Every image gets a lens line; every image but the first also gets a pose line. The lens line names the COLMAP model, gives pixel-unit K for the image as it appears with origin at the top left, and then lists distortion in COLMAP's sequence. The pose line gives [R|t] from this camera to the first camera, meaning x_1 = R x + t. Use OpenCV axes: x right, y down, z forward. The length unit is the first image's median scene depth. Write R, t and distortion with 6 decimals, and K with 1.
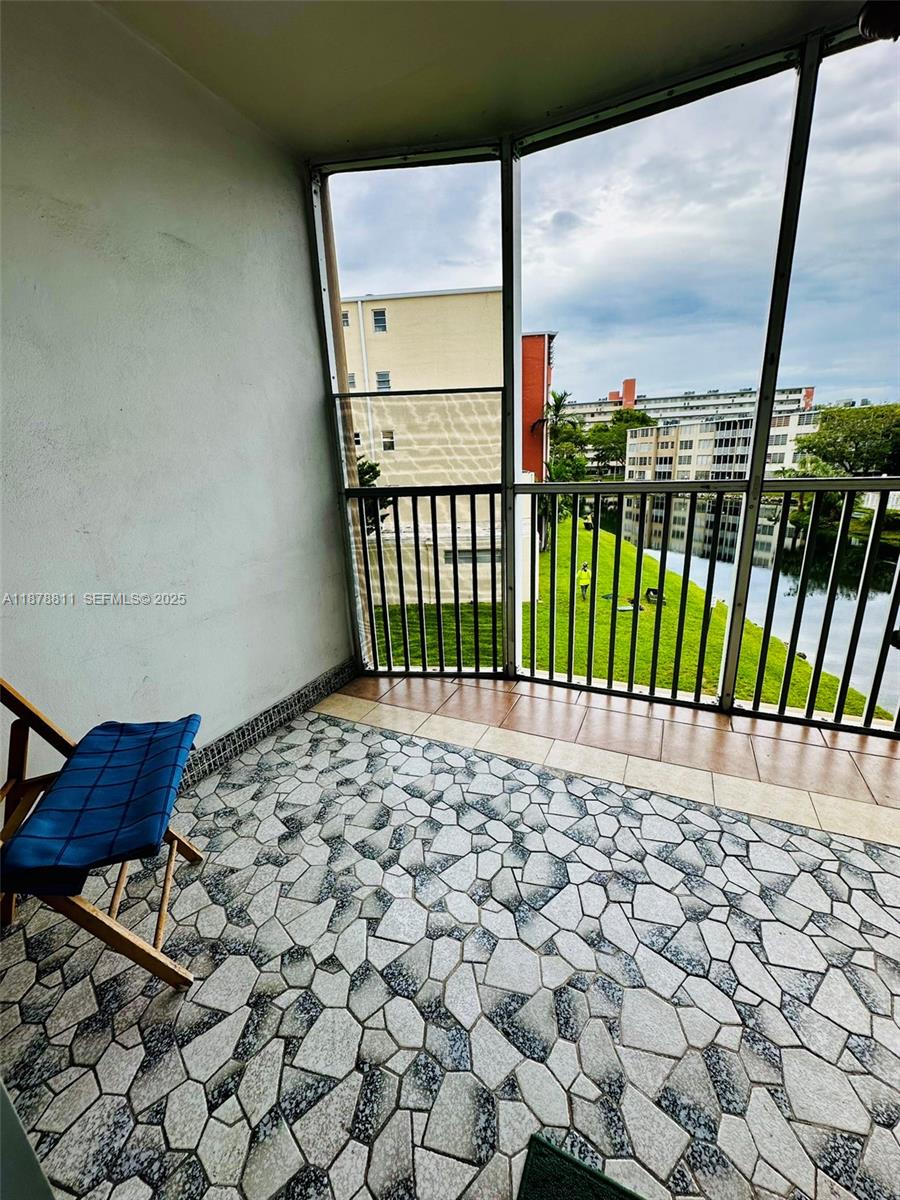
lens RADIAL K [[478.5, 0, 450.1], [0, 478.5, 597.4], [0, 0, 1]] dist [-0.000540, 0.000604]
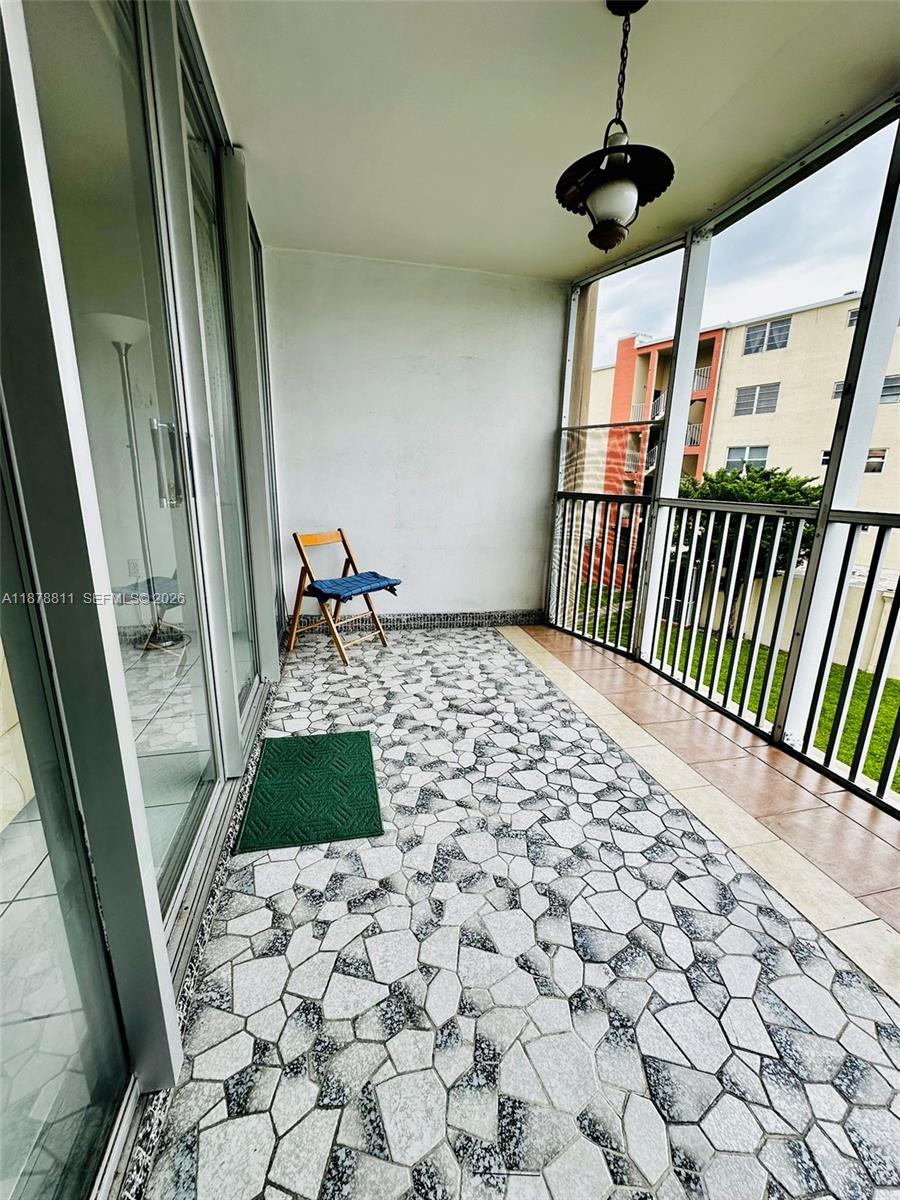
lens RADIAL K [[478.5, 0, 450.1], [0, 478.5, 597.4], [0, 0, 1]] dist [-0.000540, 0.000604]
pose [[0.621055, 0.242522, -0.745301, 1.081098], [-0.264020, 0.960081, 0.092406, 0.049600], [0.737959, 0.139385, 0.660294, -0.229185]]
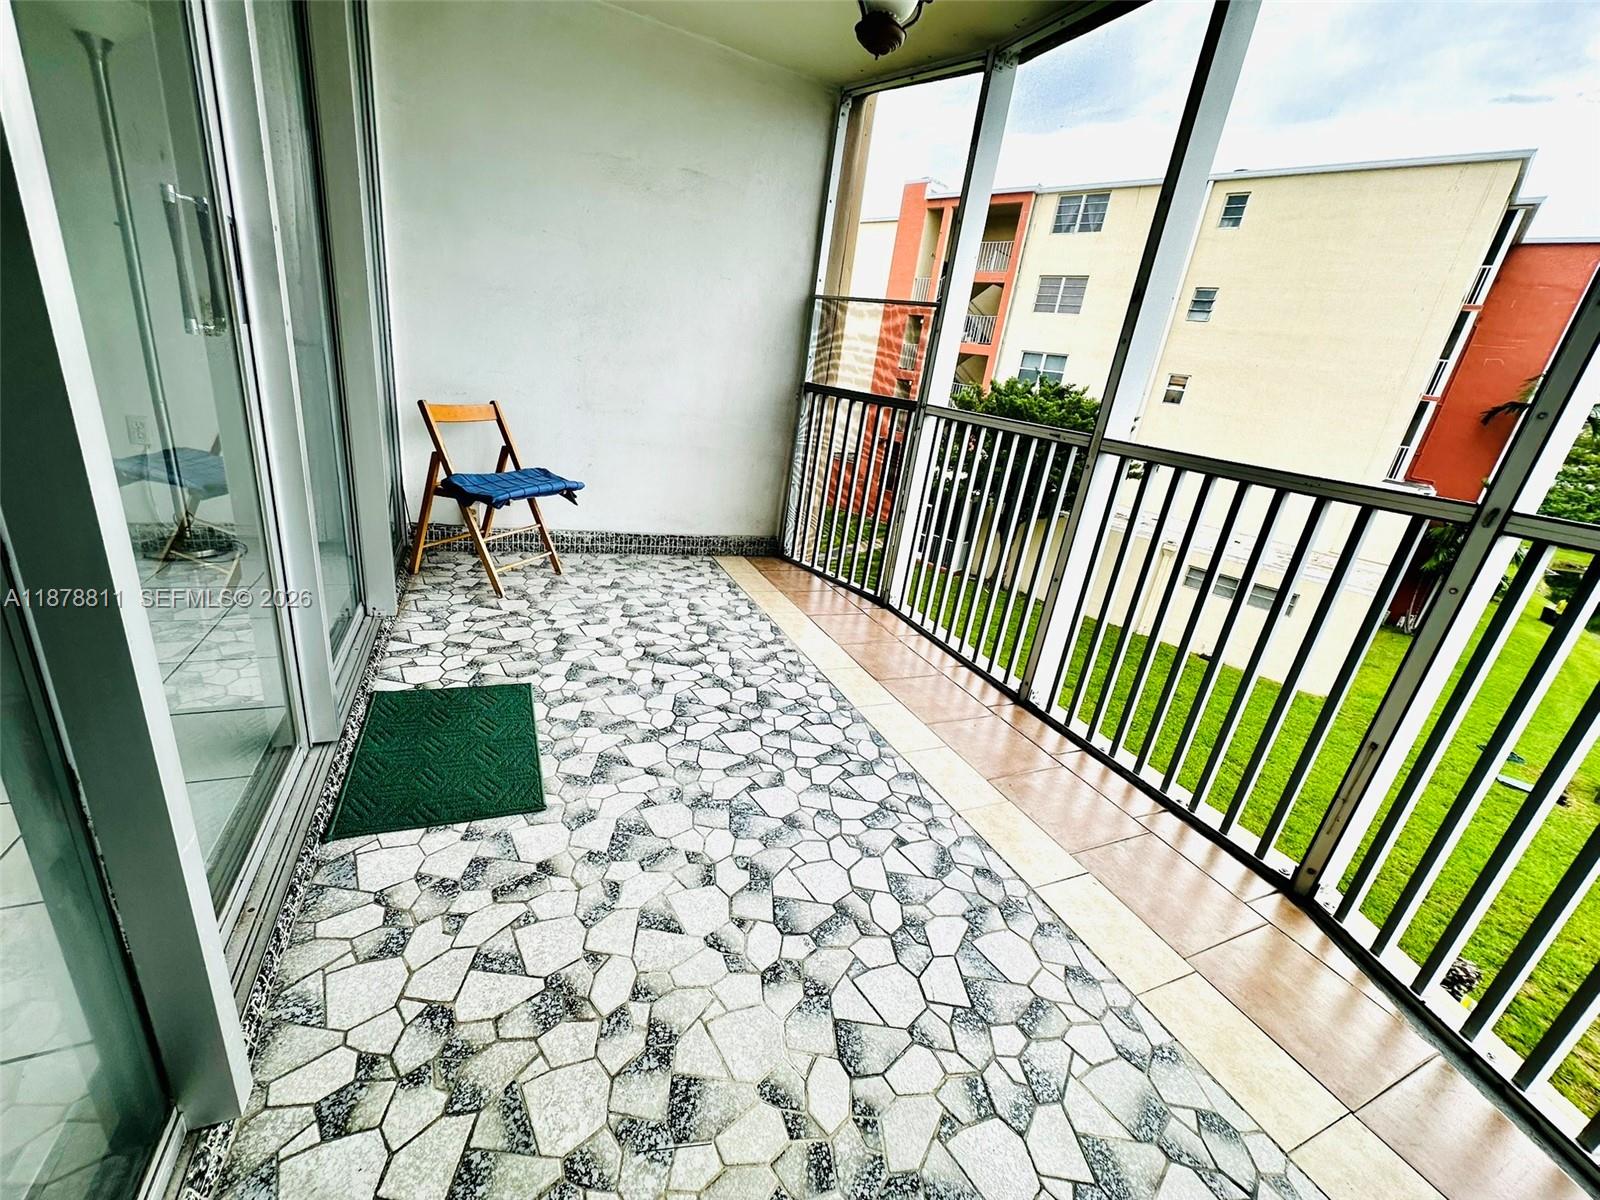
lens RADIAL K [[638.0, 0, 800.6], [0, 638.0, 597.3], [0, 0, 1]] dist [-0.000540, 0.000604]
pose [[0.748753, 0.355808, -0.559257, 1.127881], [-0.339877, 0.930449, 0.136927, 0.053269], [0.569080, 0.087554, 0.817608, -0.239398]]
